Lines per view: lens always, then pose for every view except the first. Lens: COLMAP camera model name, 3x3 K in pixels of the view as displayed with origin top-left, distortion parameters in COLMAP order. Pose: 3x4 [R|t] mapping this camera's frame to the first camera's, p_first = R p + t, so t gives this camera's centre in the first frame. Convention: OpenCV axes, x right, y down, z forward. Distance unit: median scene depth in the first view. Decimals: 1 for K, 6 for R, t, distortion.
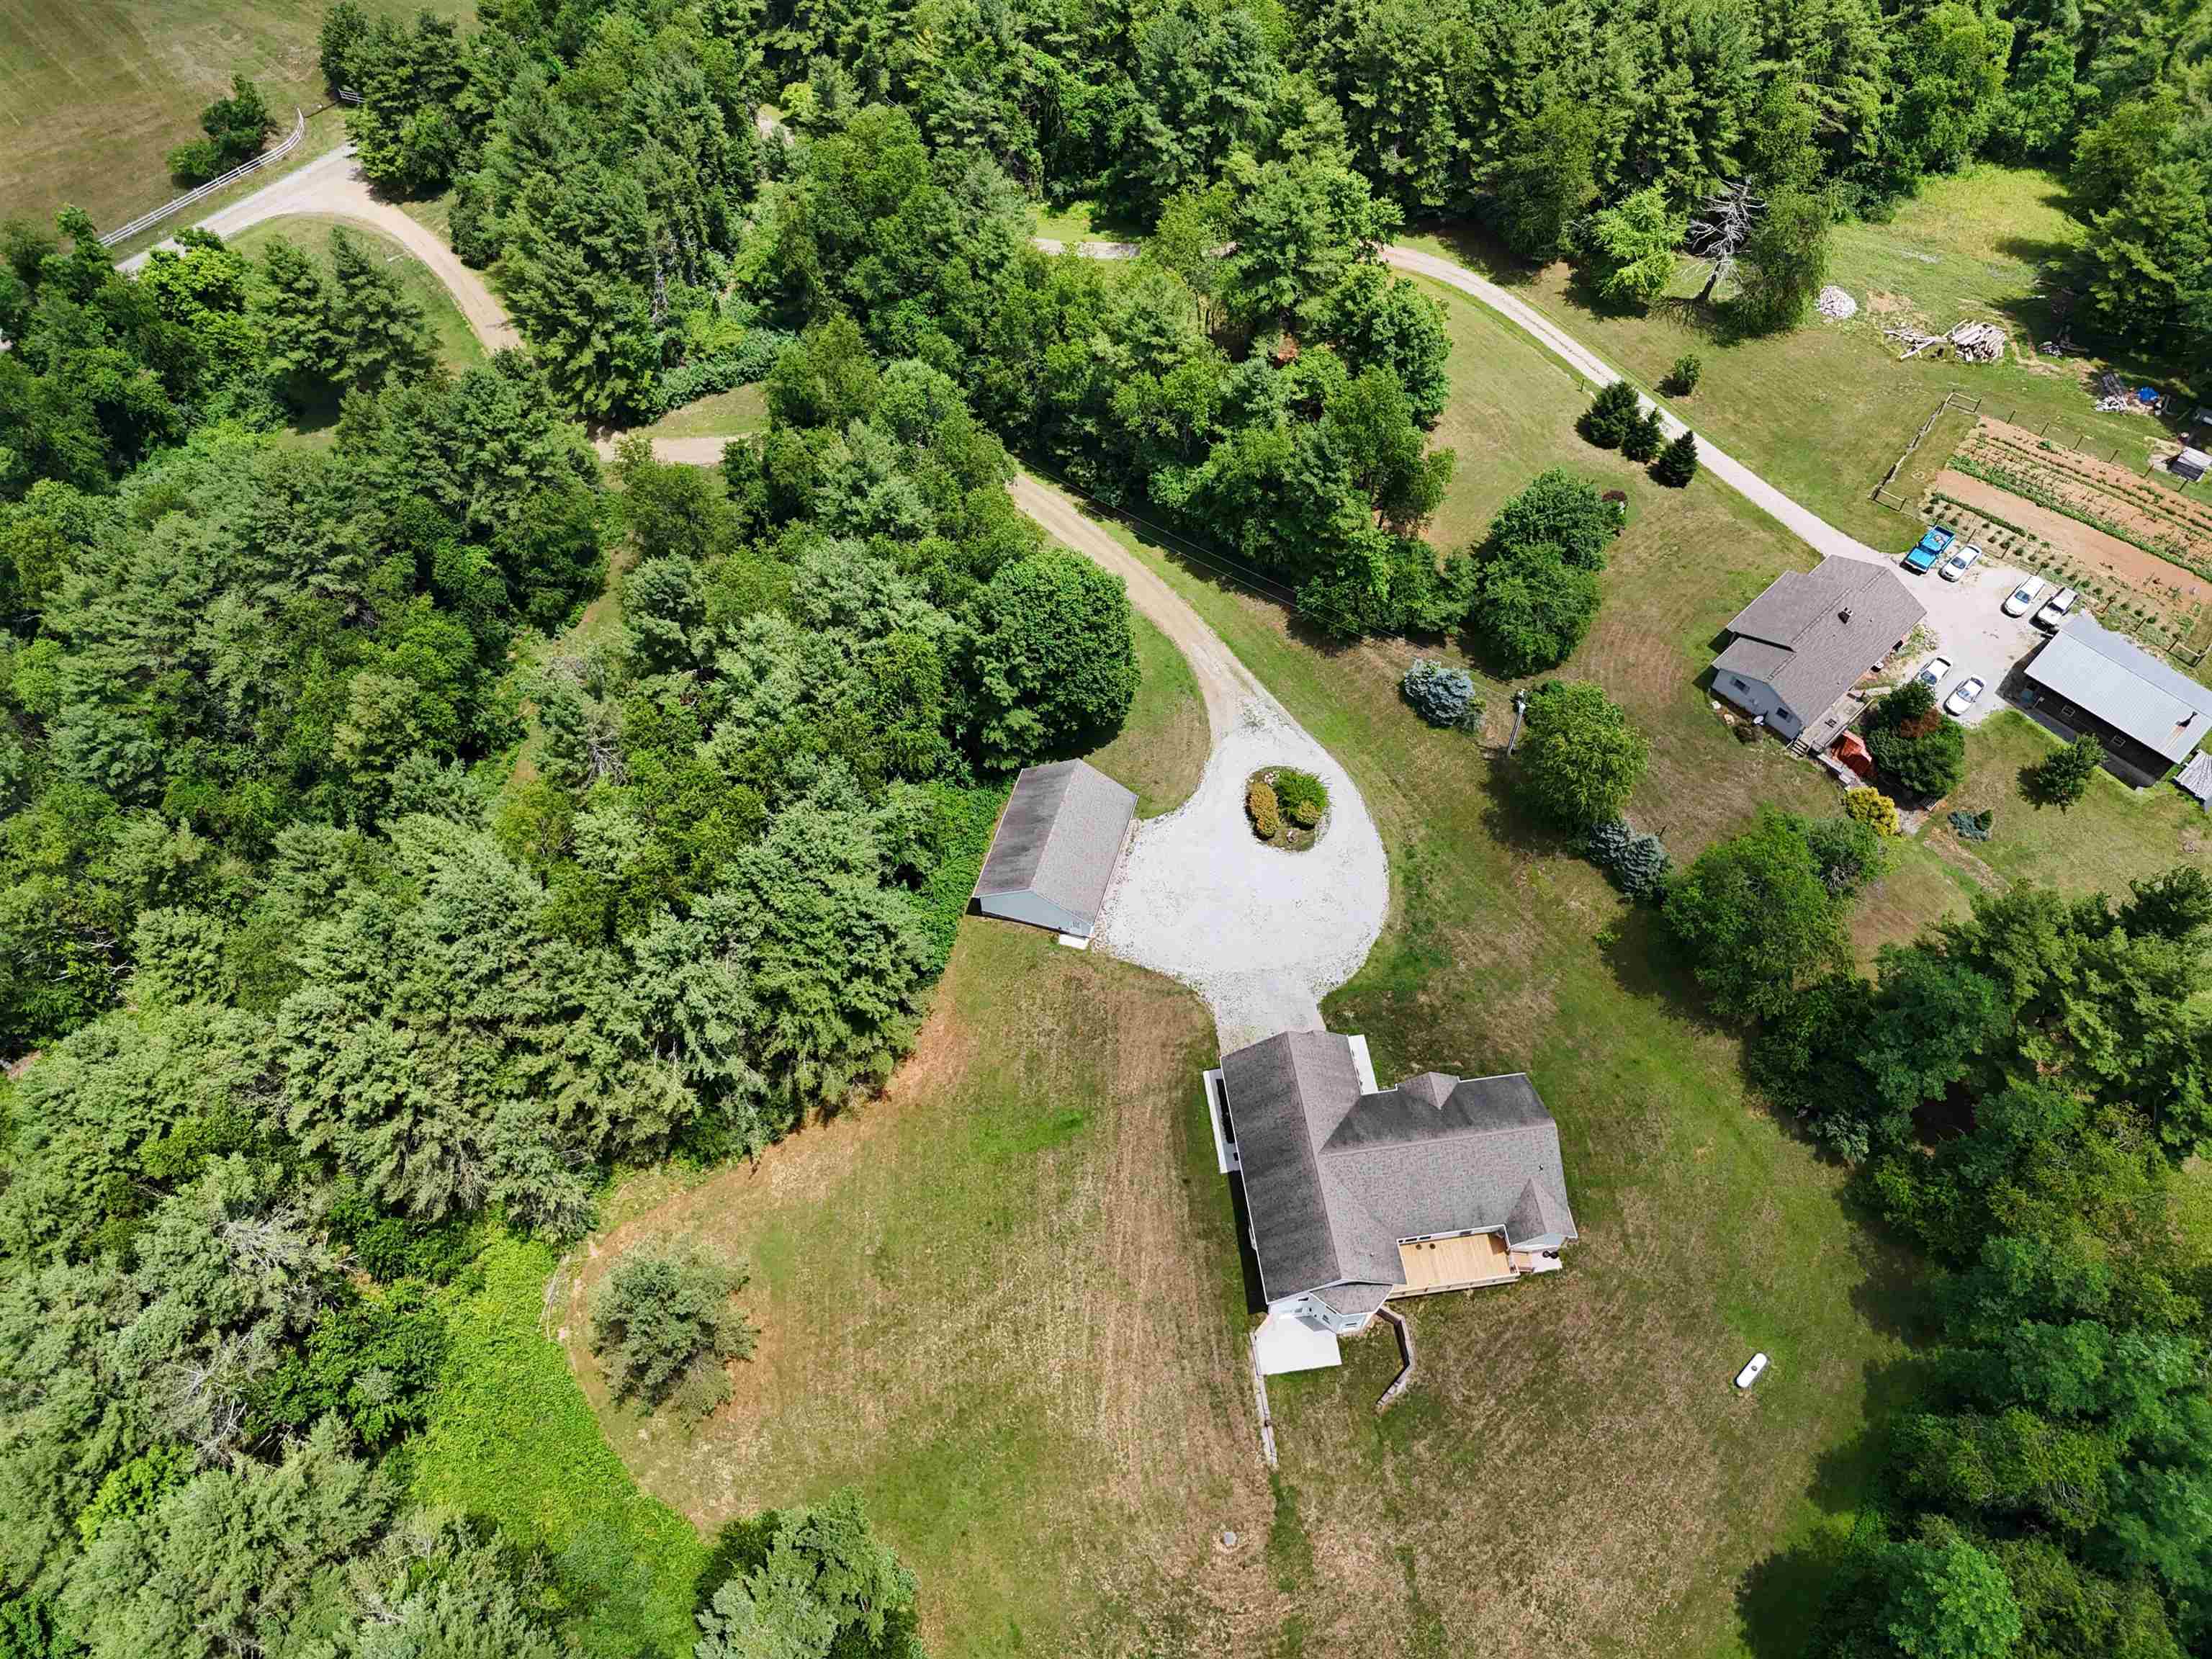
lens RADIAL K [[1635.2, 0, 1106.0], [0, 1635.2, 829.5], [0, 0, 1]] dist [0.060489, -0.058481]
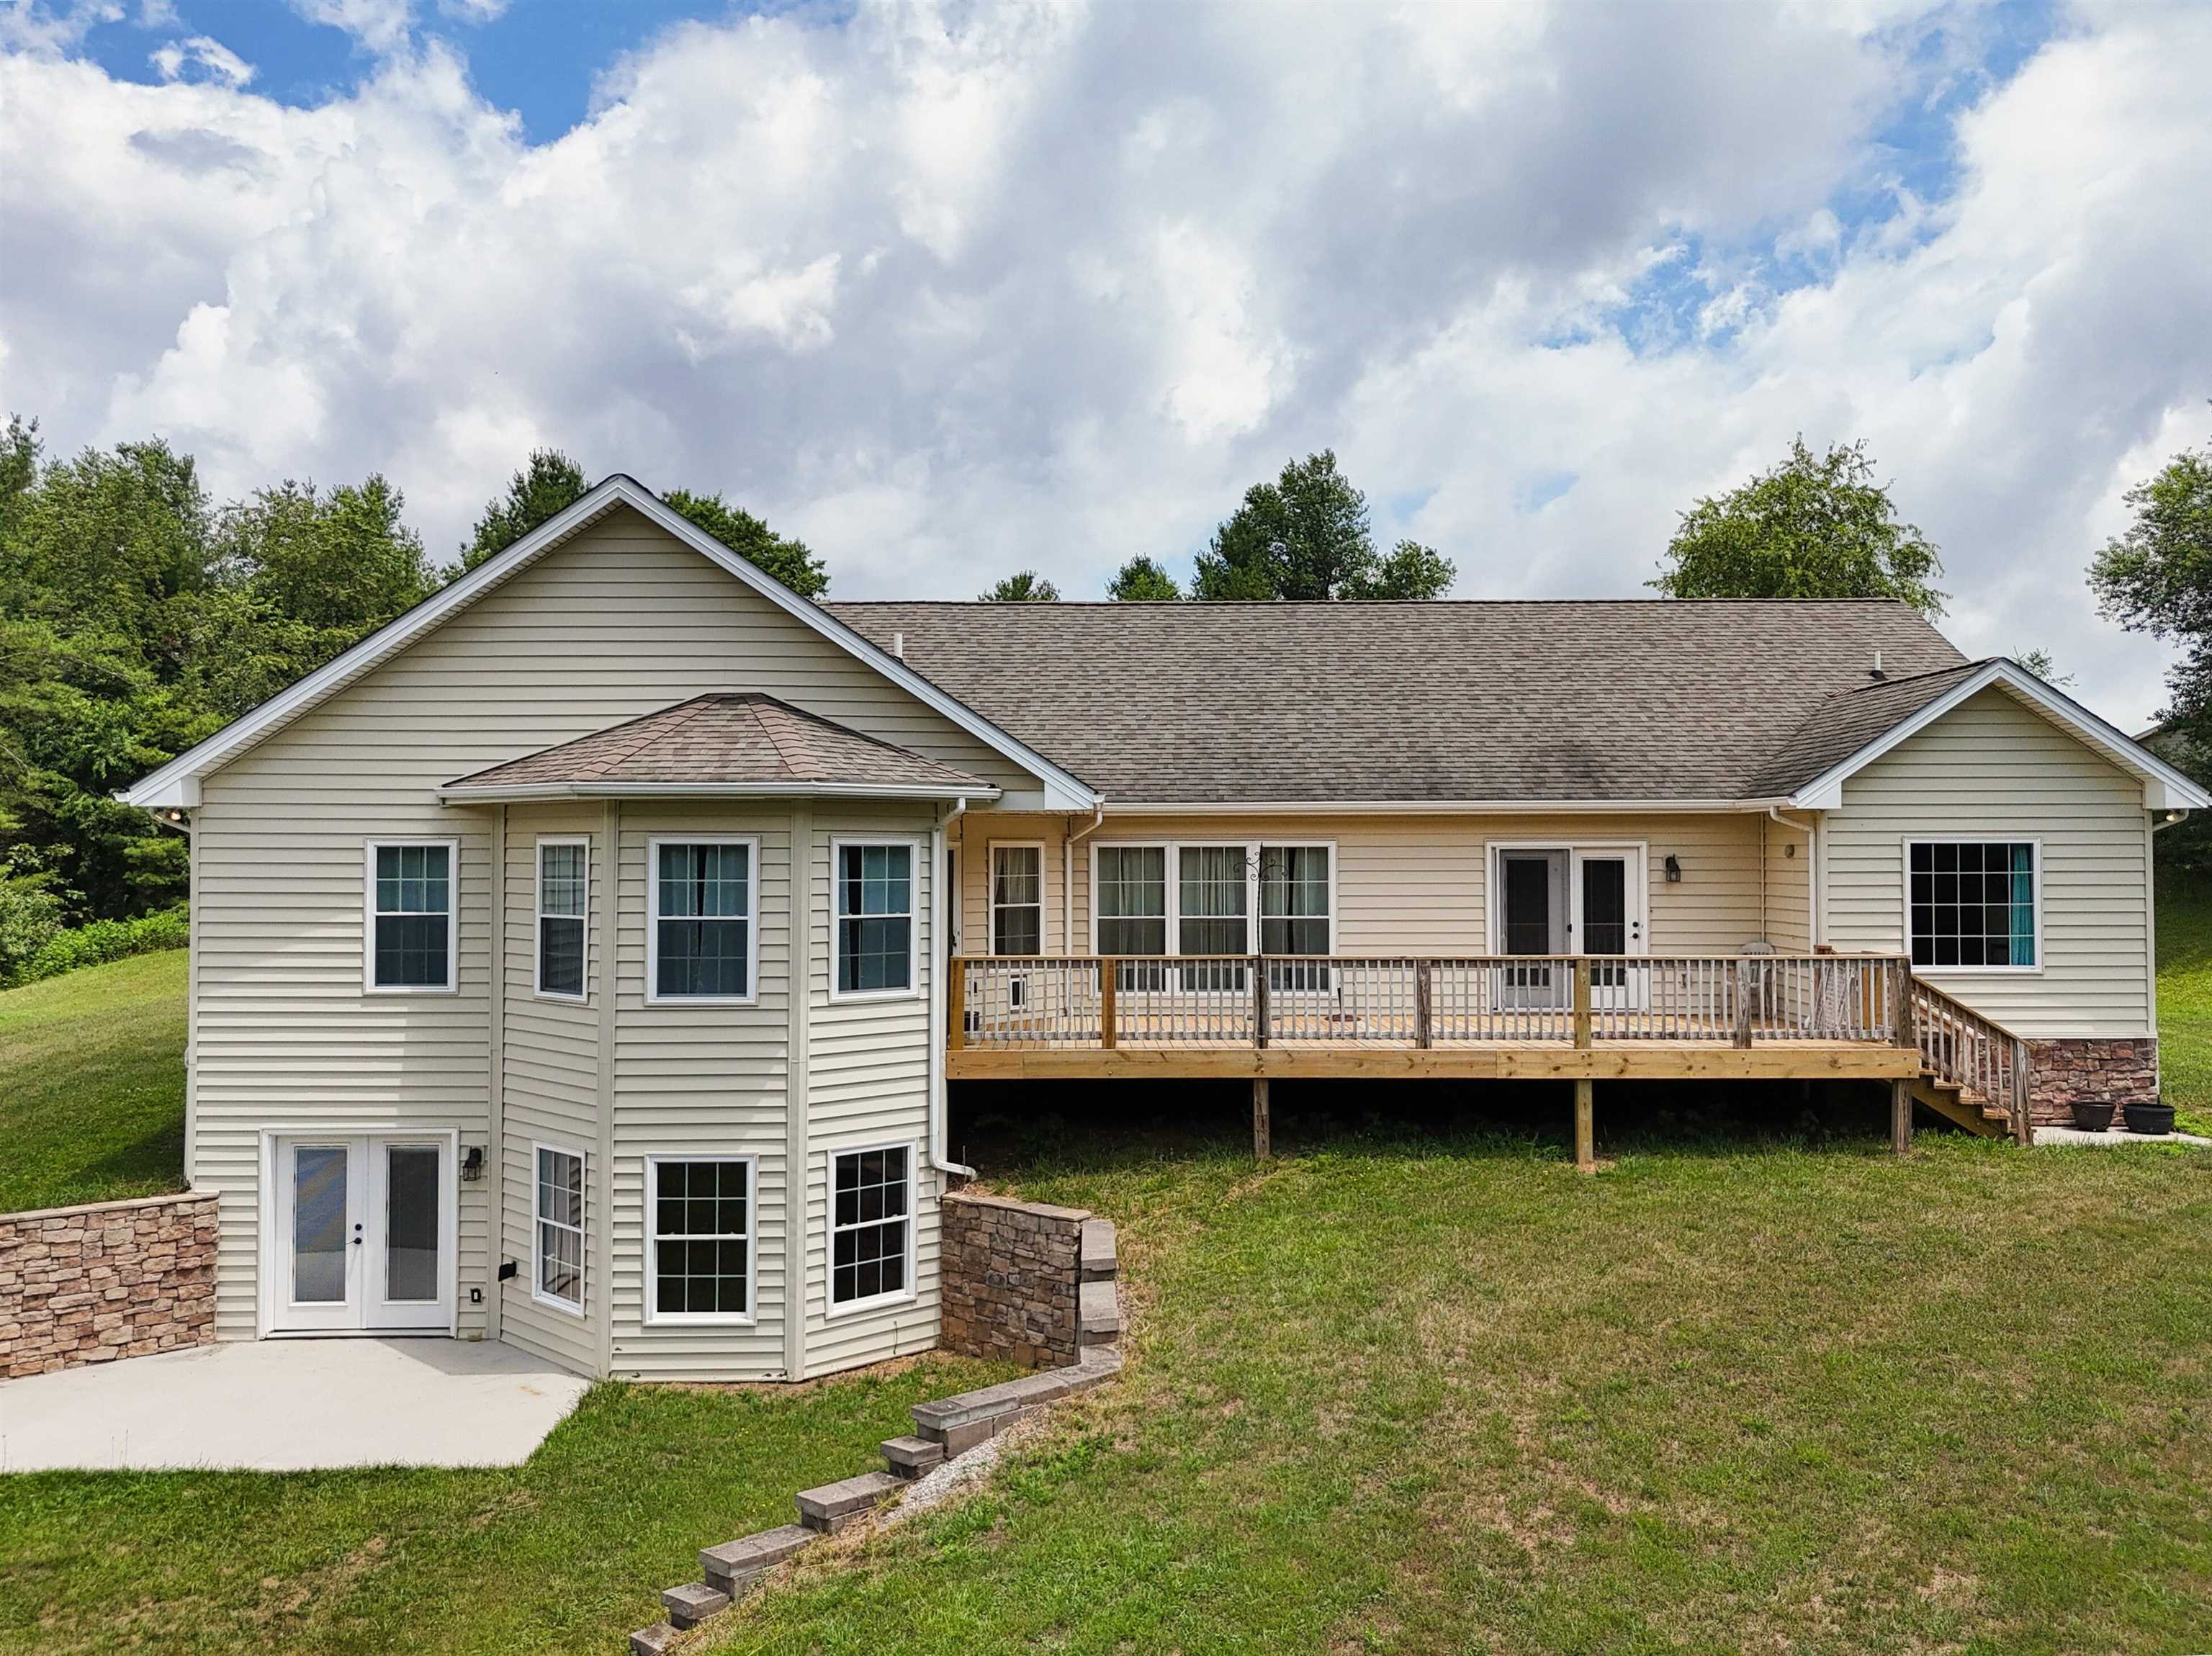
lens RADIAL K [[1683.7, 0, 1106.0], [0, 1683.7, 828.0], [0, 0, 1]] dist [0.092592, -0.105769]
pose [[0.991842, 0.008415, -0.127194, 0.181474], [-0.111806, 0.536687, -0.836341, 0.361498], [0.061226, 0.843739, 0.533250, 0.823090]]
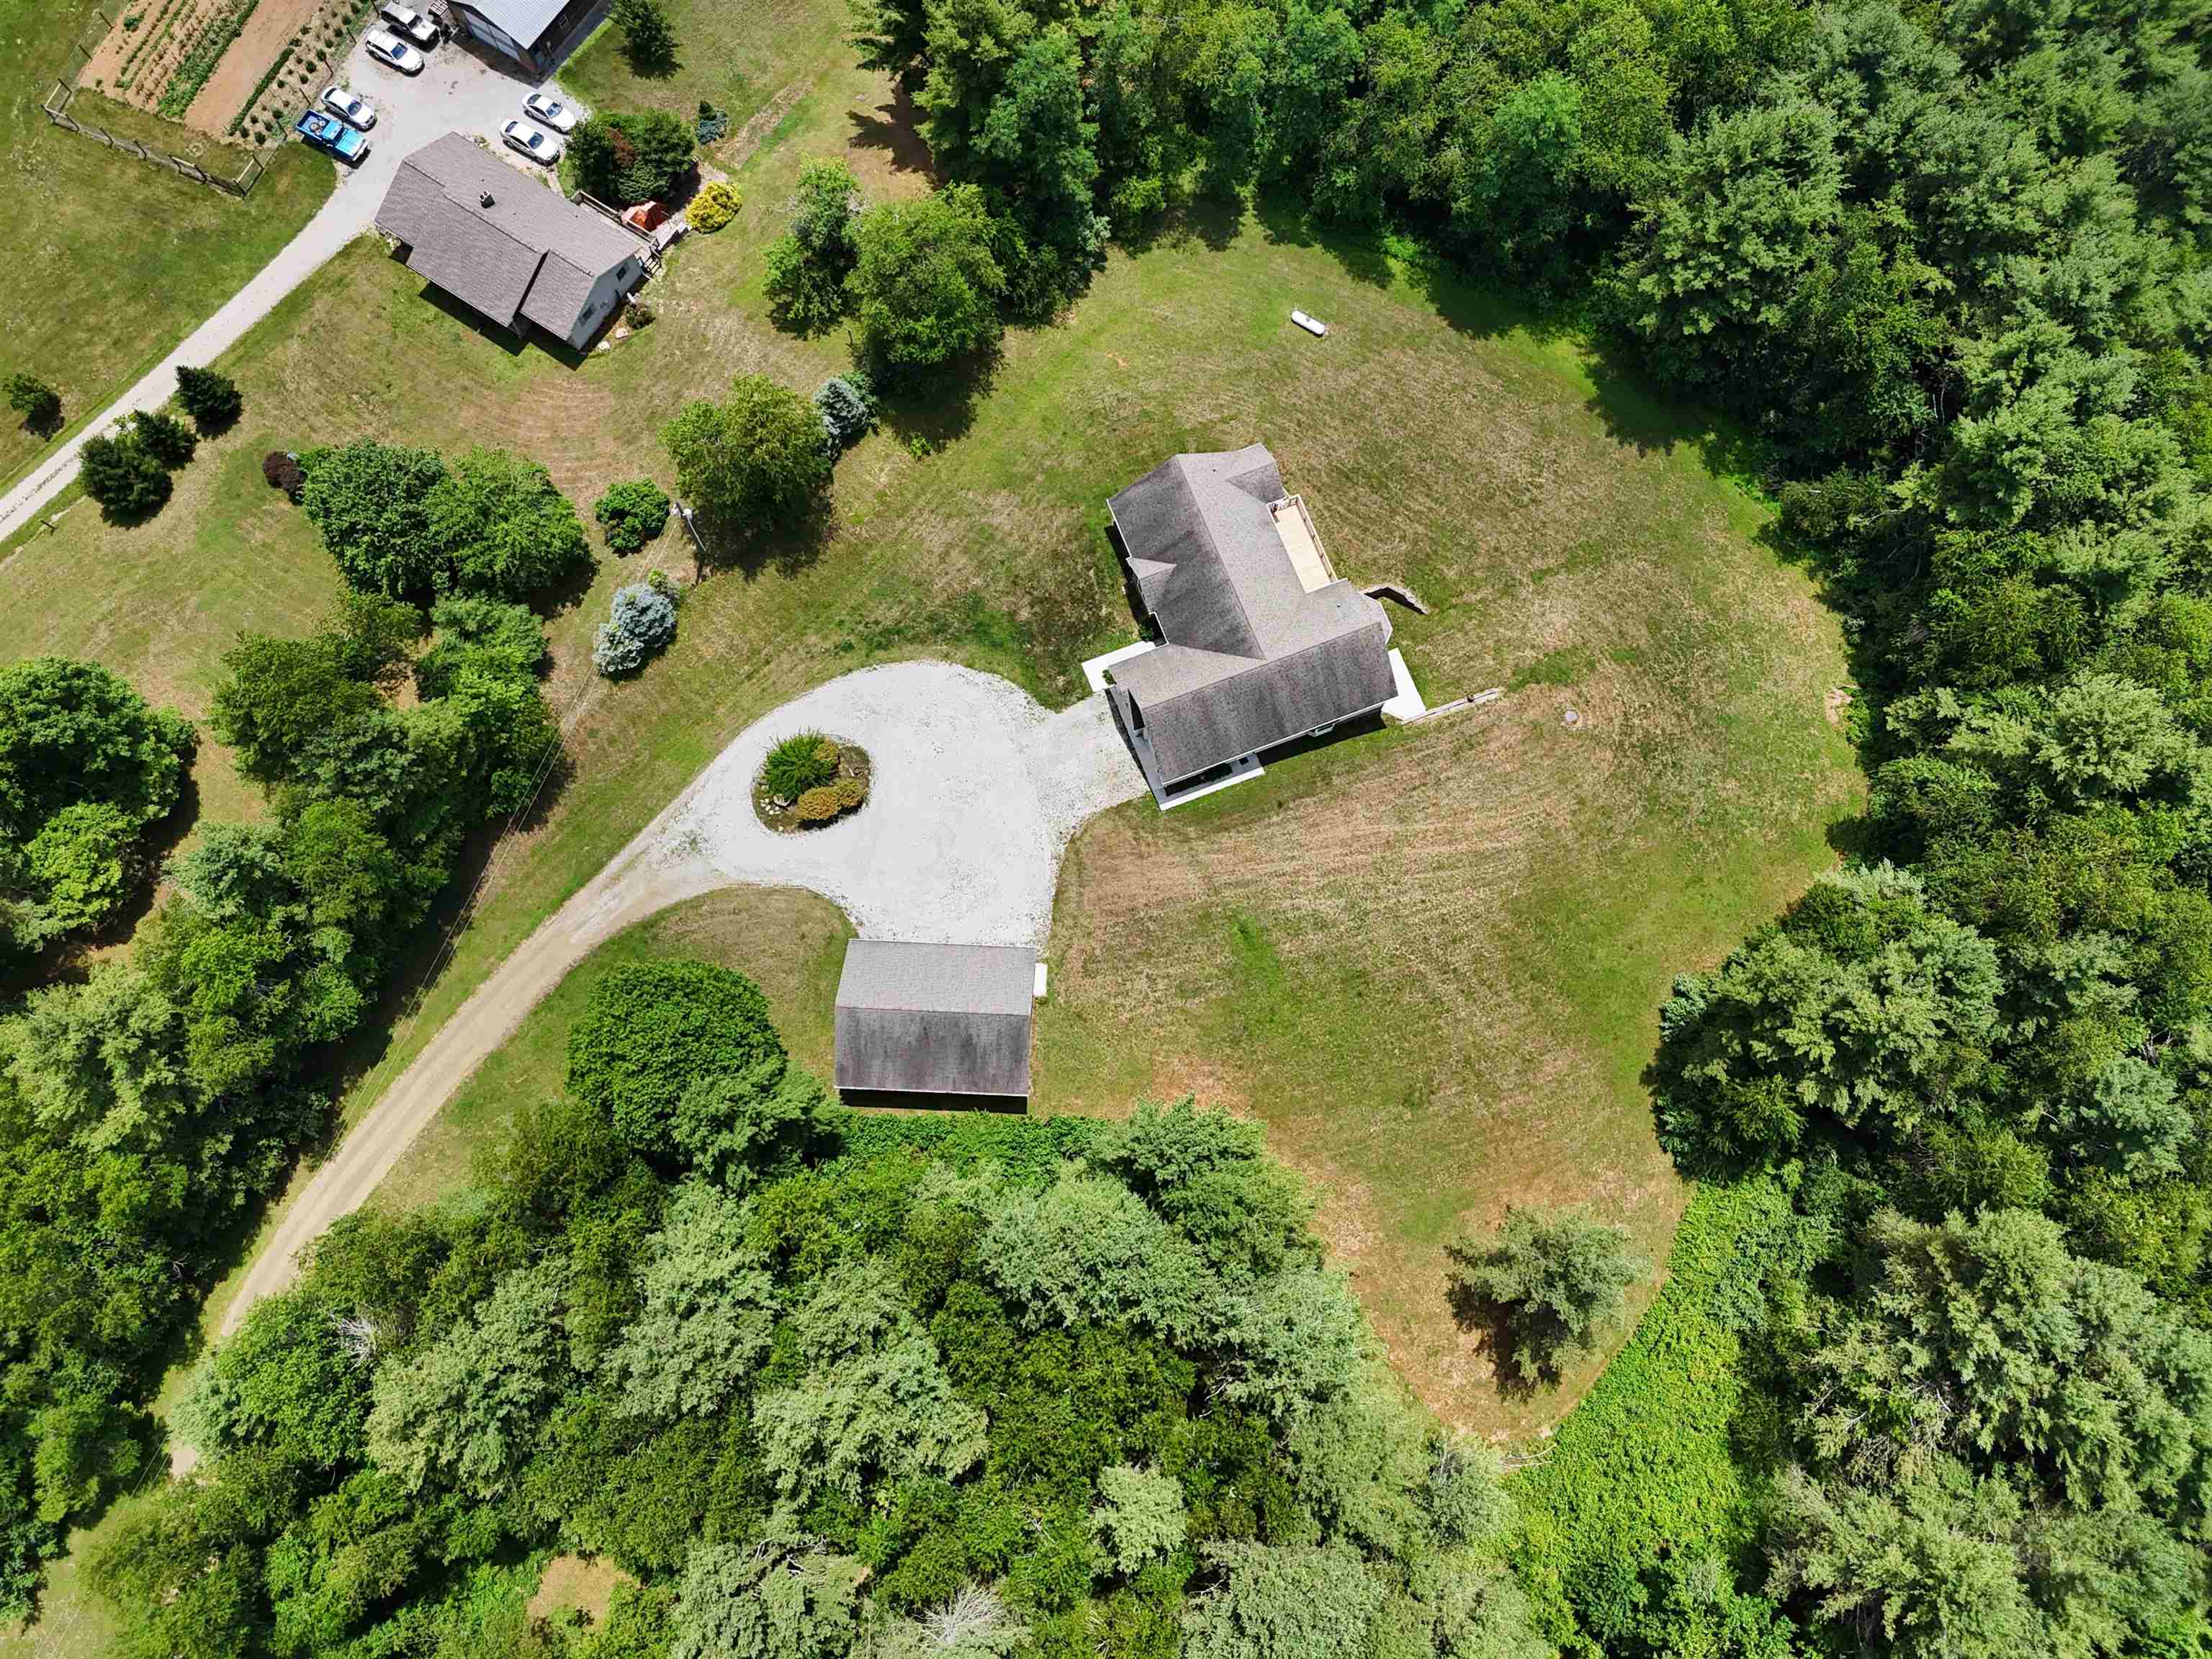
lens RADIAL K [[1629.3, 0, 1109.7], [0, 1629.3, 829.0], [0, 0, 1]] dist [0.078185, -0.075588]
pose [[-0.235042, -0.937802, 0.255505, -0.184801], [0.806655, -0.041546, 0.589561, -0.433879], [-0.542276, 0.344676, 0.766247, 0.286754]]
